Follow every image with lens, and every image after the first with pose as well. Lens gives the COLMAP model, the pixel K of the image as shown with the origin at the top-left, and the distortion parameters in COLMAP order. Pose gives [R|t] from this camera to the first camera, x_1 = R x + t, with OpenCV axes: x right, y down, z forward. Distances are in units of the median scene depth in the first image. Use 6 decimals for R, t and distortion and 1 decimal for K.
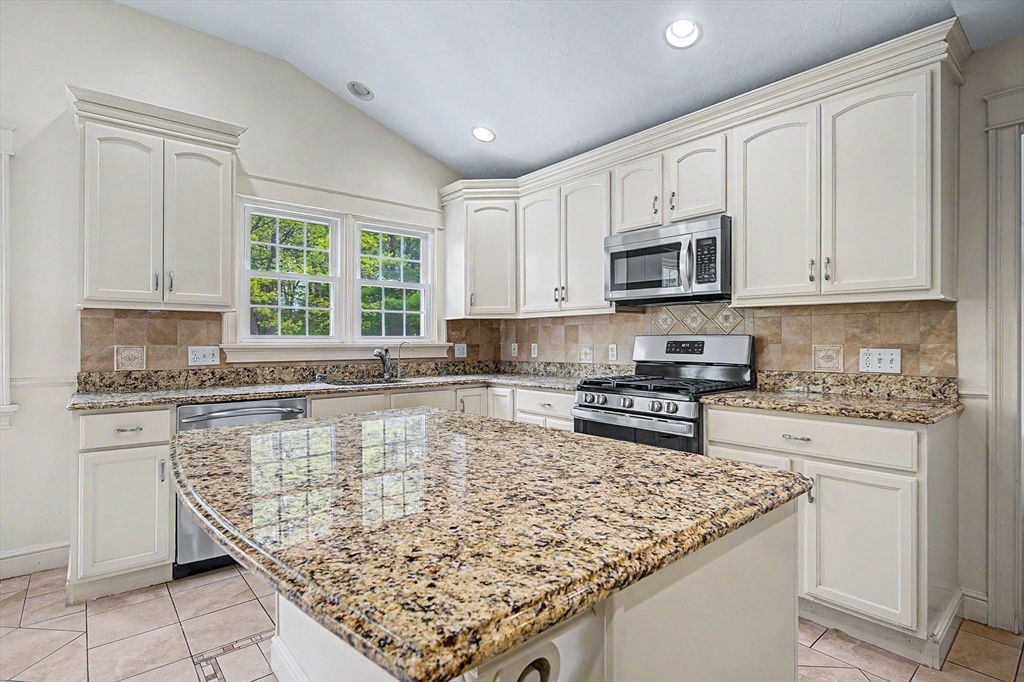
lens RADIAL K [[507.6, 0, 512.0], [0, 507.6, 341.0], [0, 0, 1]] dist [-0.004327, 0.000077]
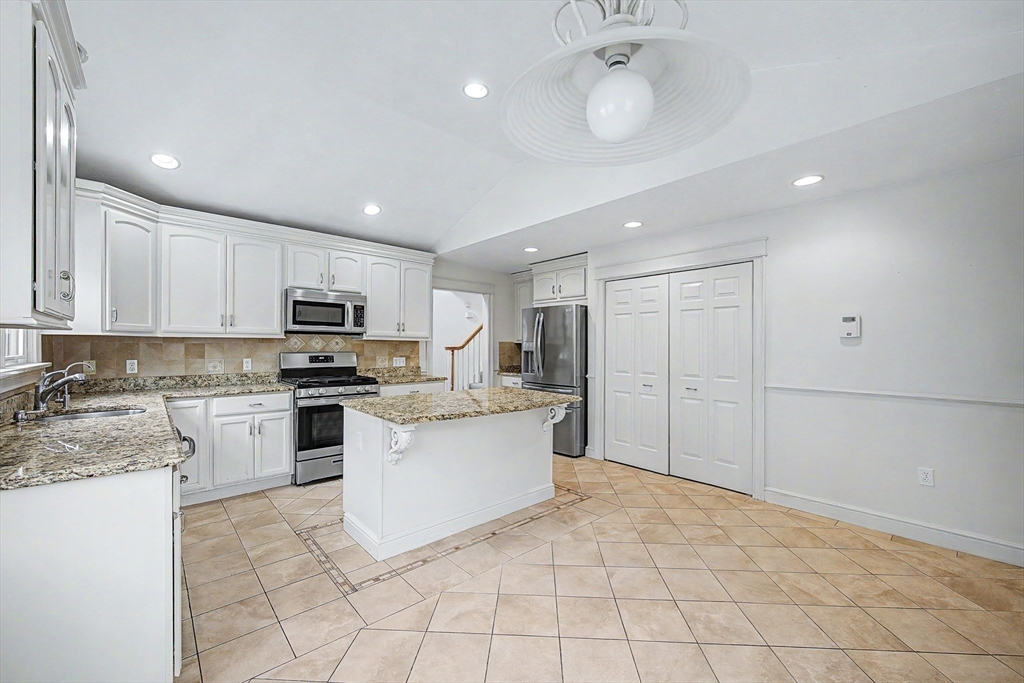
lens RADIAL K [[405.7, 0, 511.3], [0, 405.7, 347.5], [0, 0, 1]] dist [-0.000240, -0.000134]
pose [[-0.015446, 0.001031, 0.999880, -1.107612], [-0.000117, 0.999999, -0.001033, -0.027477], [-0.999881, -0.000133, -0.015446, 0.364132]]
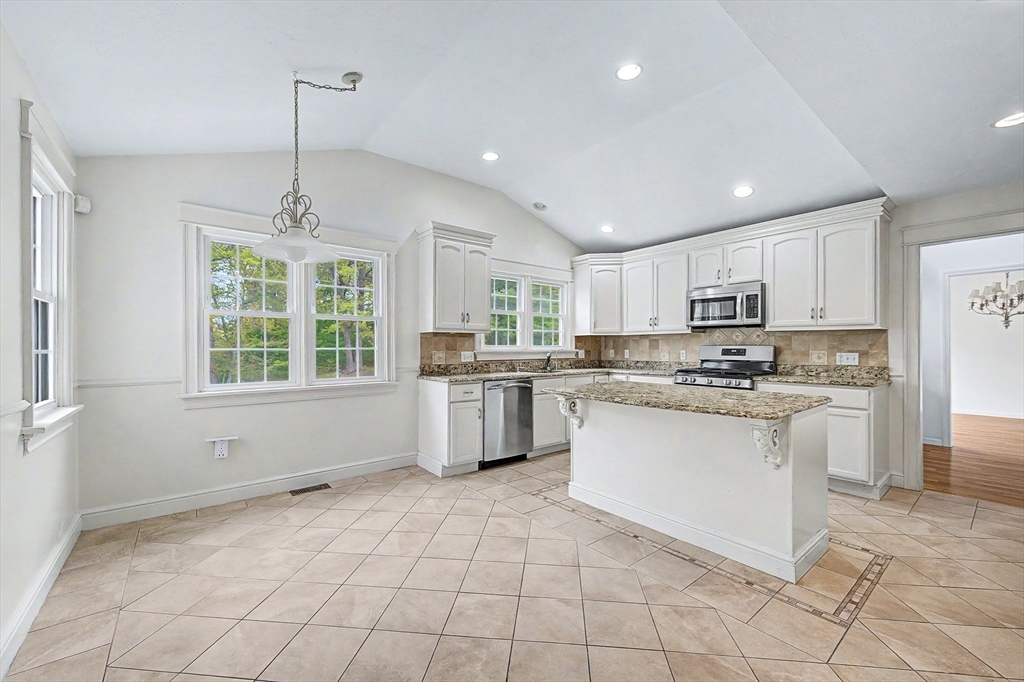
lens RADIAL K [[405.7, 0, 511.3], [0, 405.7, 347.0], [0, 0, 1]] dist [-0.000240, -0.000134]
pose [[0.999420, -0.000272, -0.034045, -0.411333], [0.000244, 1.000000, -0.000834, -0.004920], [0.034045, 0.000825, 0.999420, -0.484597]]
